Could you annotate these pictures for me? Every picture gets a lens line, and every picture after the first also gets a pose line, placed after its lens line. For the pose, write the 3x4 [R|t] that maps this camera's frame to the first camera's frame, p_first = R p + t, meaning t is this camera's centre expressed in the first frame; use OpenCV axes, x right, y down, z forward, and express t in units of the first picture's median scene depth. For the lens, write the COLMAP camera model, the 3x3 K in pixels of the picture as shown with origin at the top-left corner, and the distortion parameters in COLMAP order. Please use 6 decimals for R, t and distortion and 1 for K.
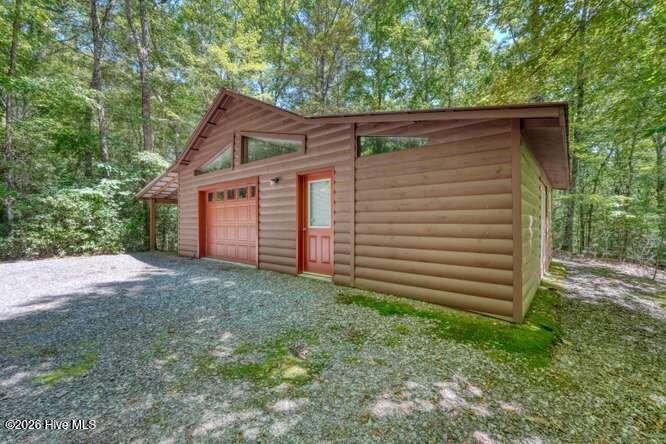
lens RADIAL K [[281.7, 0, 332.2], [0, 281.7, 221.1], [0, 0, 1]] dist [-0.003410, 0.000278]
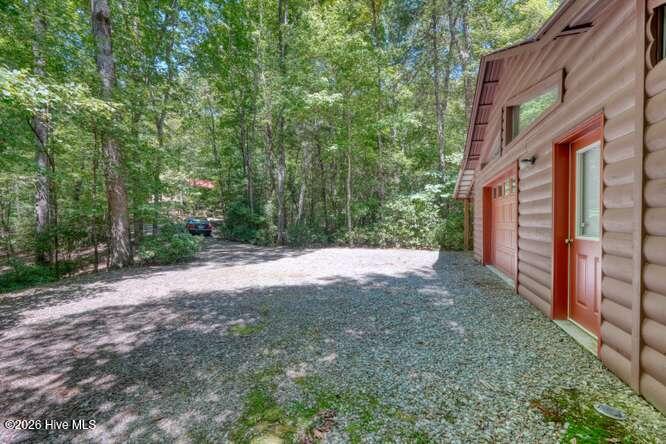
lens RADIAL K [[281.7, 0, 332.9], [0, 281.7, 223.7], [0, 0, 1]] dist [-0.003410, 0.000278]
pose [[0.365872, 0.013105, -0.930573, 0.240720], [0.001317, 0.999893, 0.014599, -0.013097], [0.930664, -0.006567, 0.365815, 0.376596]]
